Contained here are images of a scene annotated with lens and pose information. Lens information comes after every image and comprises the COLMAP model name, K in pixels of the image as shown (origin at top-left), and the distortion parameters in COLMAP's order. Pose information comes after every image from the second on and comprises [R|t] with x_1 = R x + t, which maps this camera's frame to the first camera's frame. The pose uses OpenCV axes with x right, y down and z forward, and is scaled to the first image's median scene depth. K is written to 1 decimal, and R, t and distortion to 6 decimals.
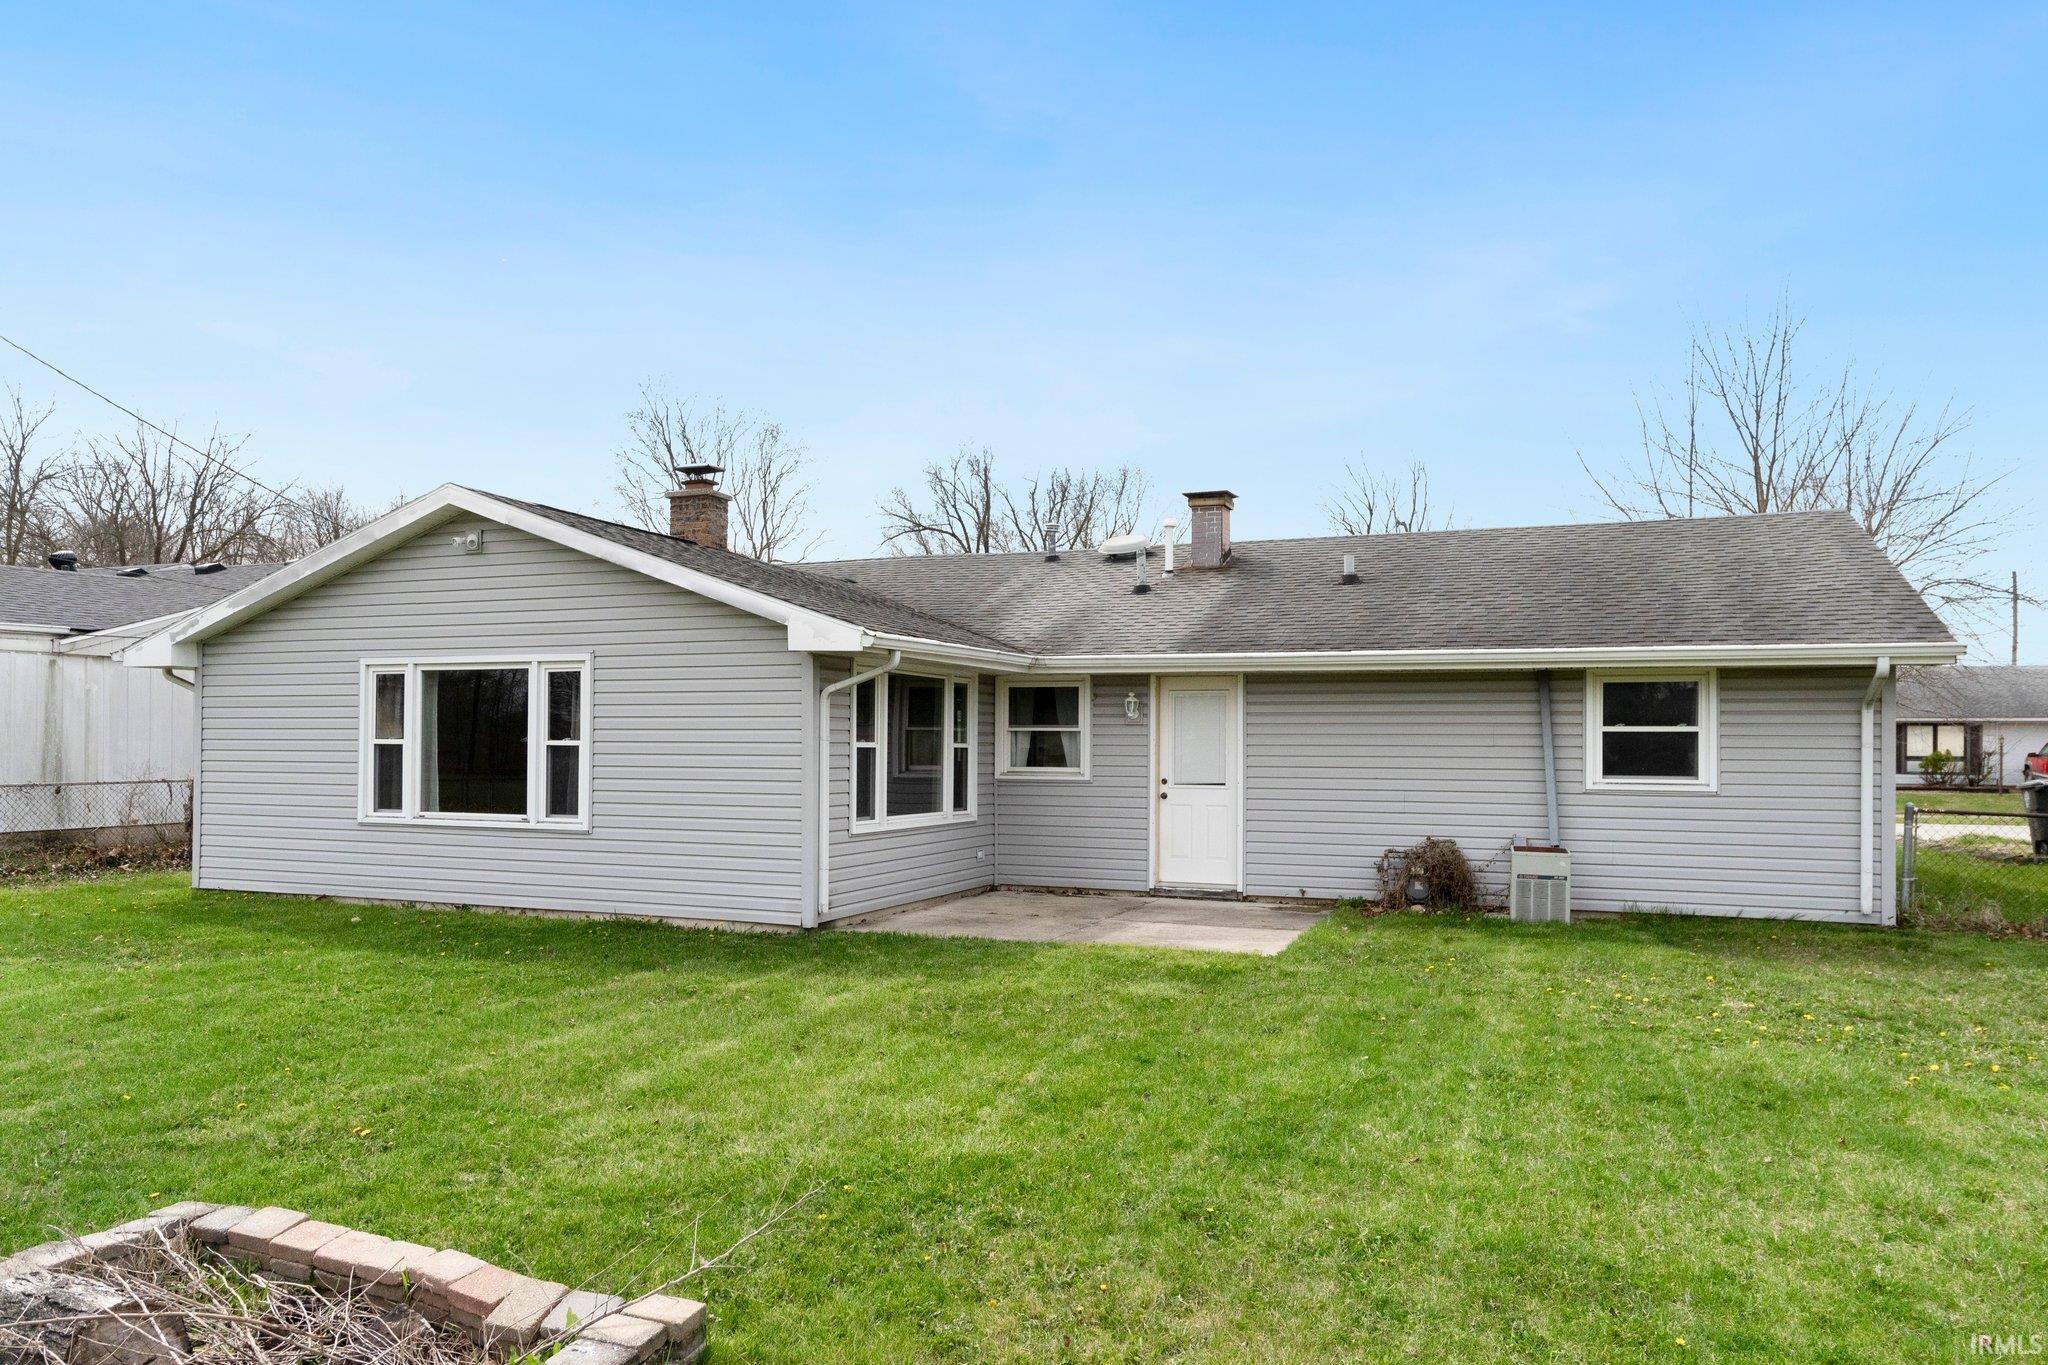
lens RADIAL K [[1411.4, 0, 1017.9], [0, 1411.4, 731.3], [0, 0, 1]] dist [-0.003665, 0.003971]
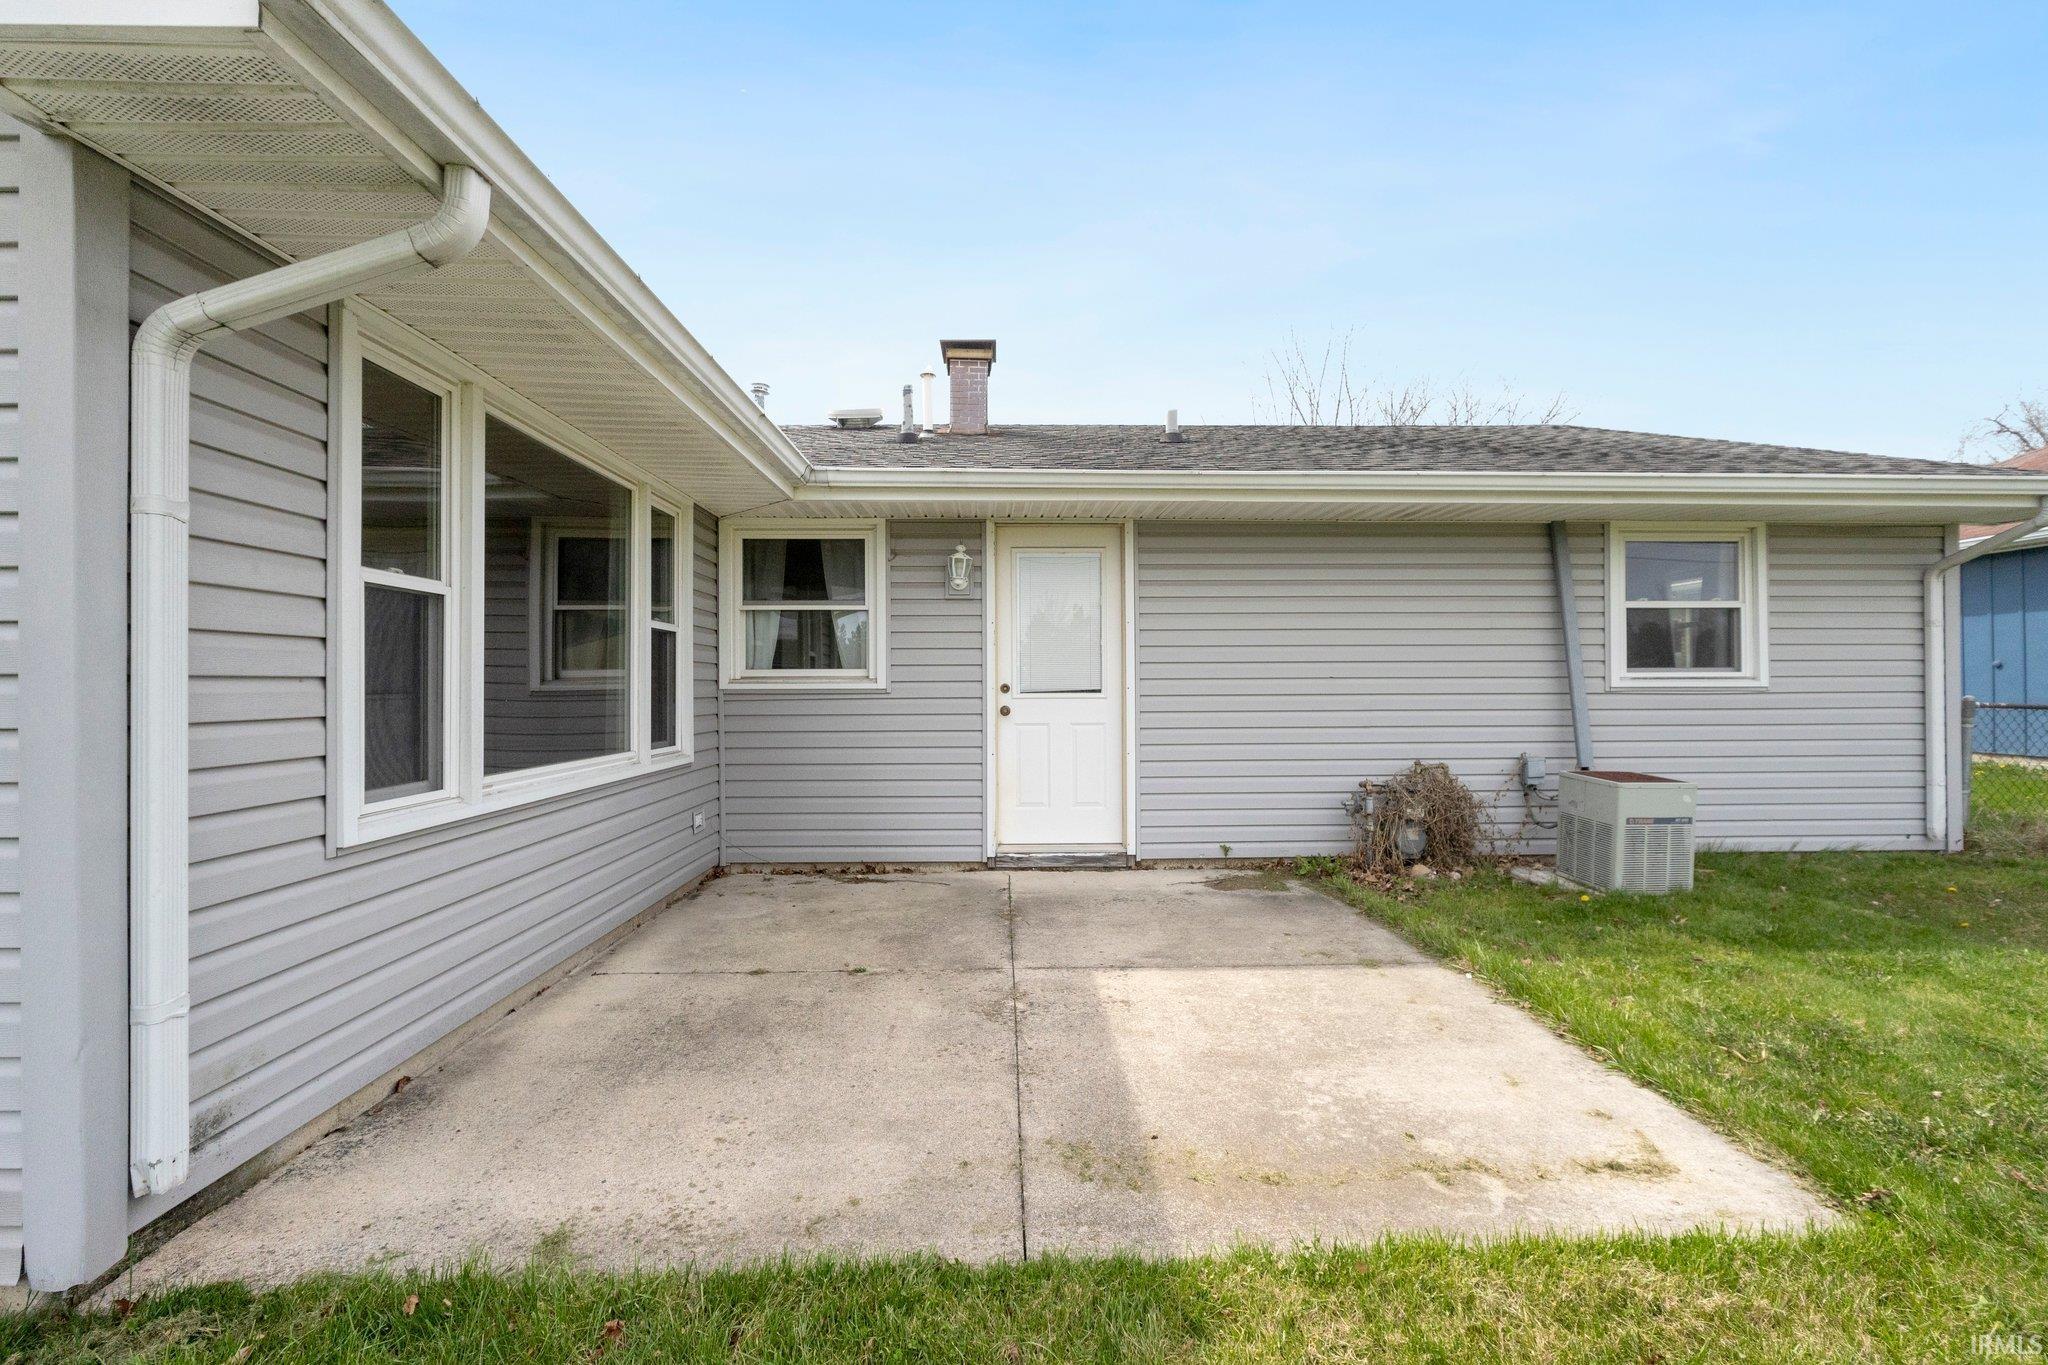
lens RADIAL K [[851.7, 0, 1016.7], [0, 851.7, 681.5], [0, 0, 1]] dist [-0.010064, 0.000779]
pose [[0.920154, -0.009168, 0.391450, -0.047839], [0.006377, 0.999944, 0.008431, 0.032267], [-0.391505, -0.005261, 0.920161, 0.709511]]
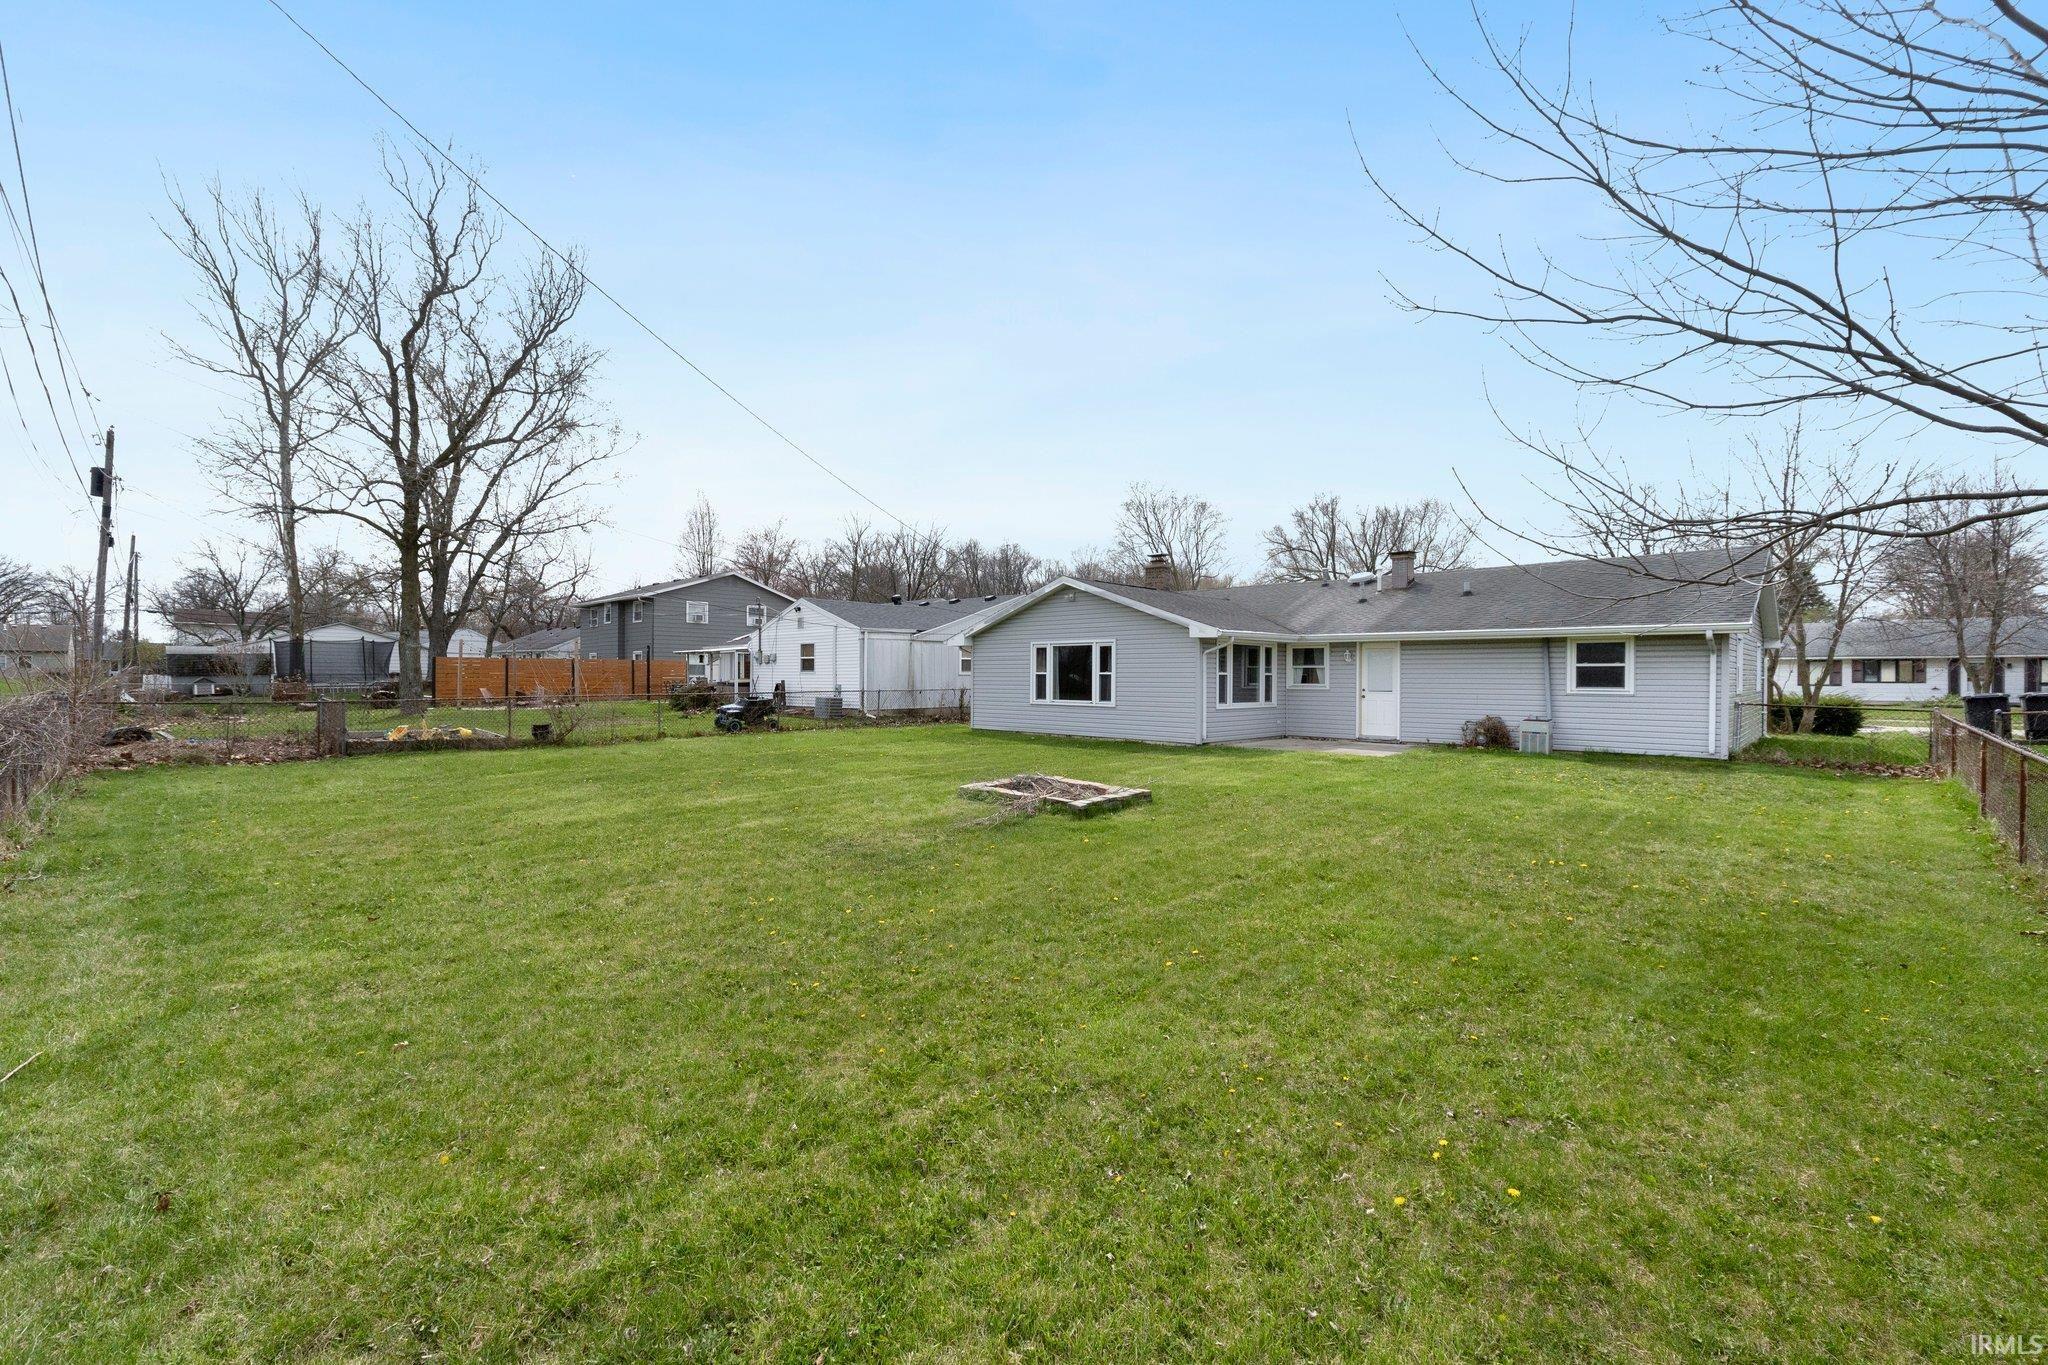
lens RADIAL K [[851.7, 0, 1020.1], [0, 851.7, 686.1], [0, 0, 1]] dist [-0.010064, 0.000779]
pose [[0.924537, 0.001819, -0.381088, 0.125781], [0.006000, 0.999795, 0.019328, 0.000342], [0.381045, -0.020155, 0.924337, -0.491571]]
